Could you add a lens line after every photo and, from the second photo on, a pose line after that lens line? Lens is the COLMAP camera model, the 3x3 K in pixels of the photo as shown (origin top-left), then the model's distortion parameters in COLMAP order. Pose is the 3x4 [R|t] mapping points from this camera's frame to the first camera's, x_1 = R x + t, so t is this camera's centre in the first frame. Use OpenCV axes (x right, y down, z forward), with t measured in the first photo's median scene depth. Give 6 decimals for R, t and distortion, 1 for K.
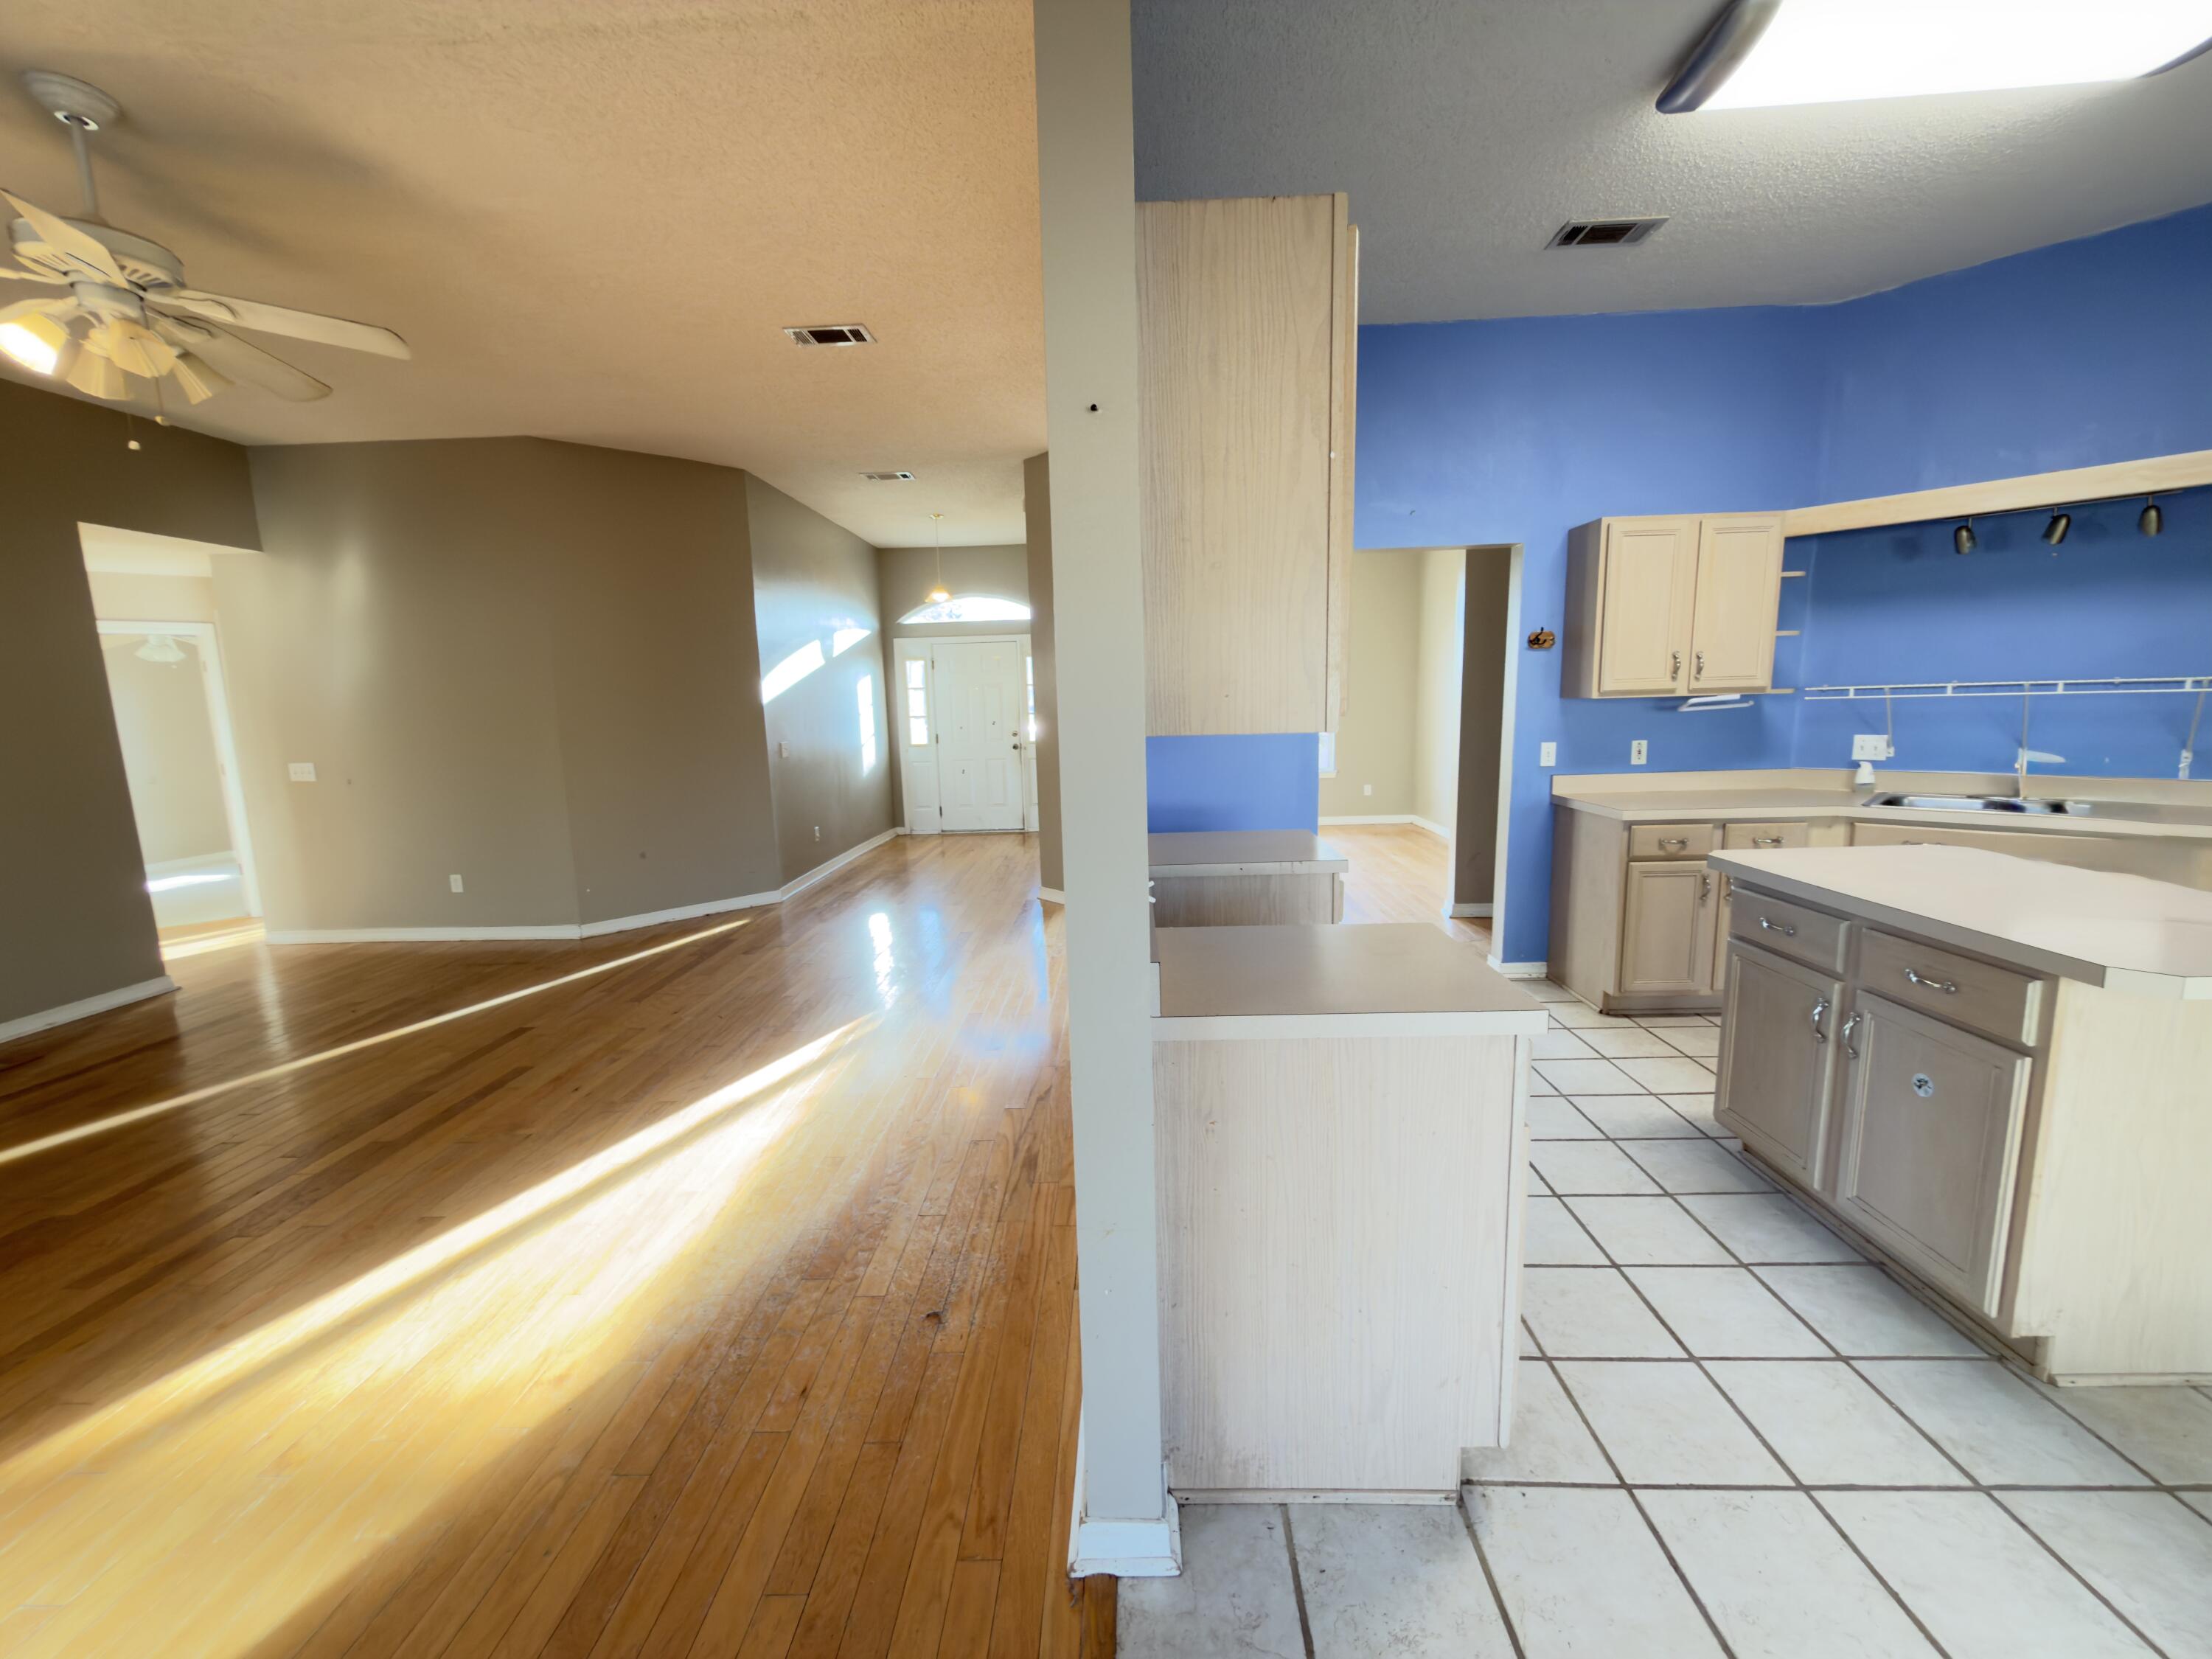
lens RADIAL K [[889.0, 0, 1105.9], [0, 889.0, 831.3], [0, 0, 1]] dist [-0.000966, -0.000035]
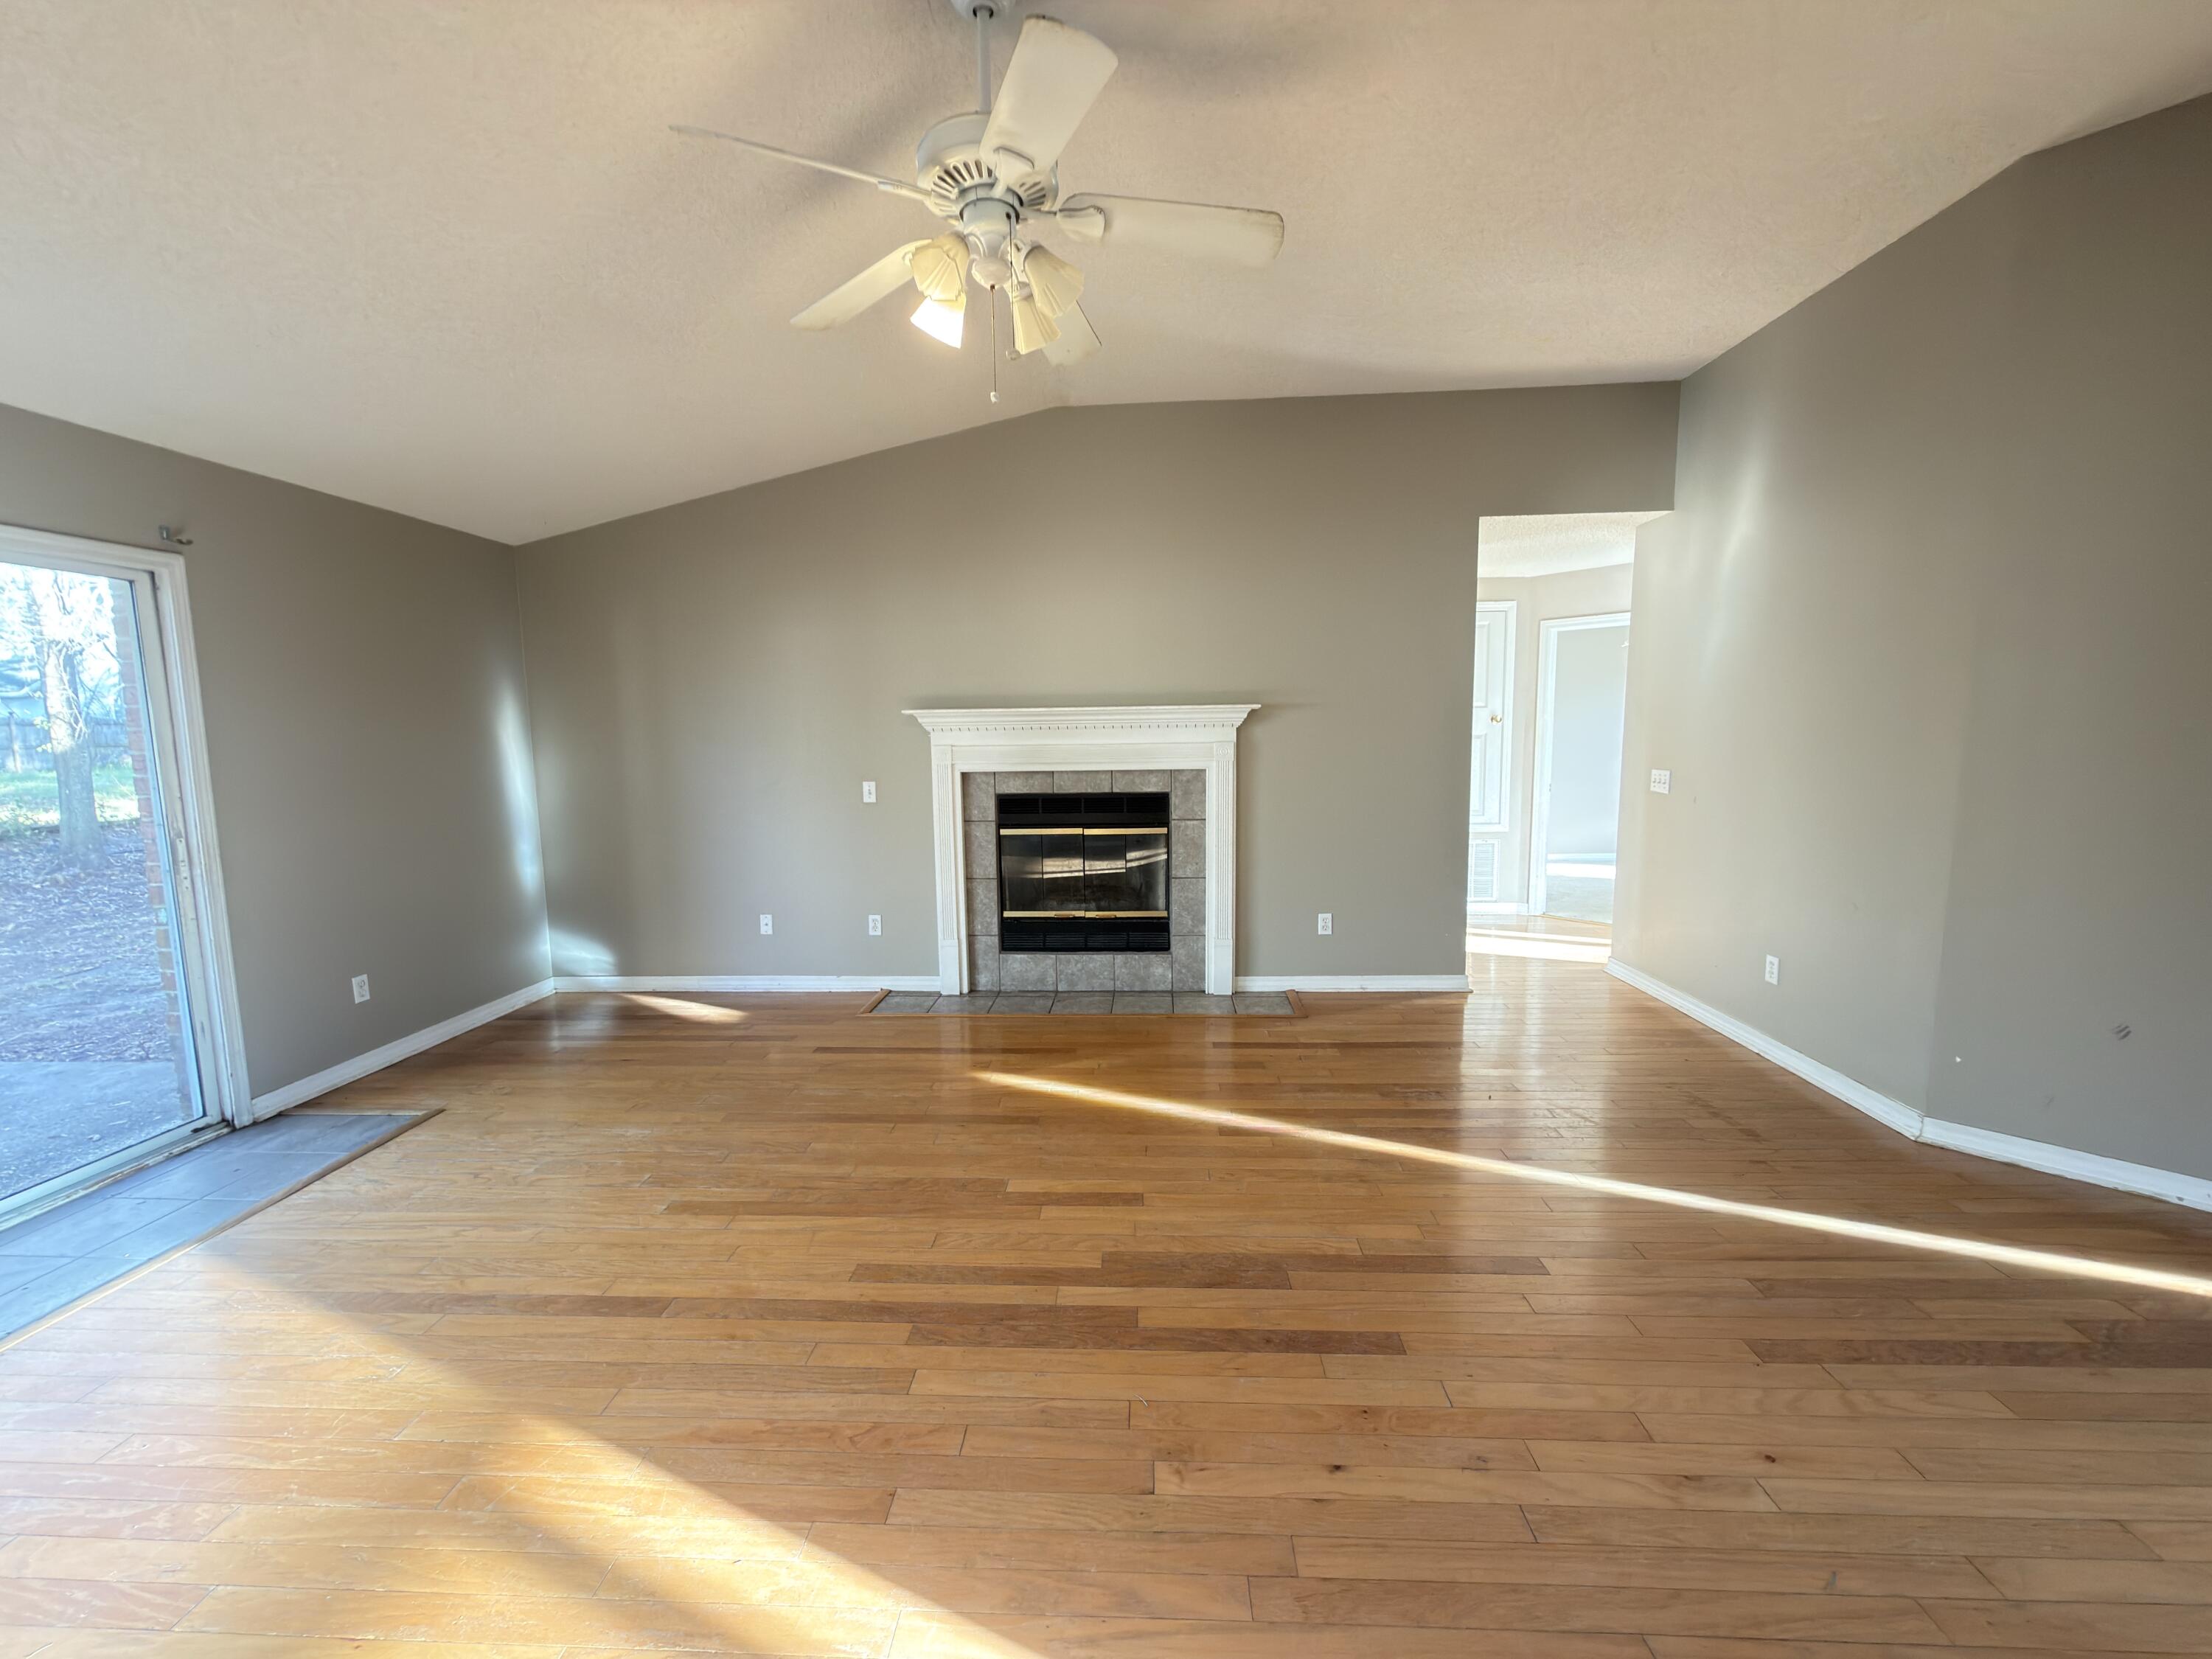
lens RADIAL K [[889.0, 0, 1110.5], [0, 889.0, 822.8], [0, 0, 1]] dist [-0.000966, -0.000035]
pose [[-0.019152, 0.136965, -0.990391, -0.104554], [-0.131926, 0.981565, 0.138295, -0.086705], [0.991075, 0.133307, -0.000730, 0.594088]]
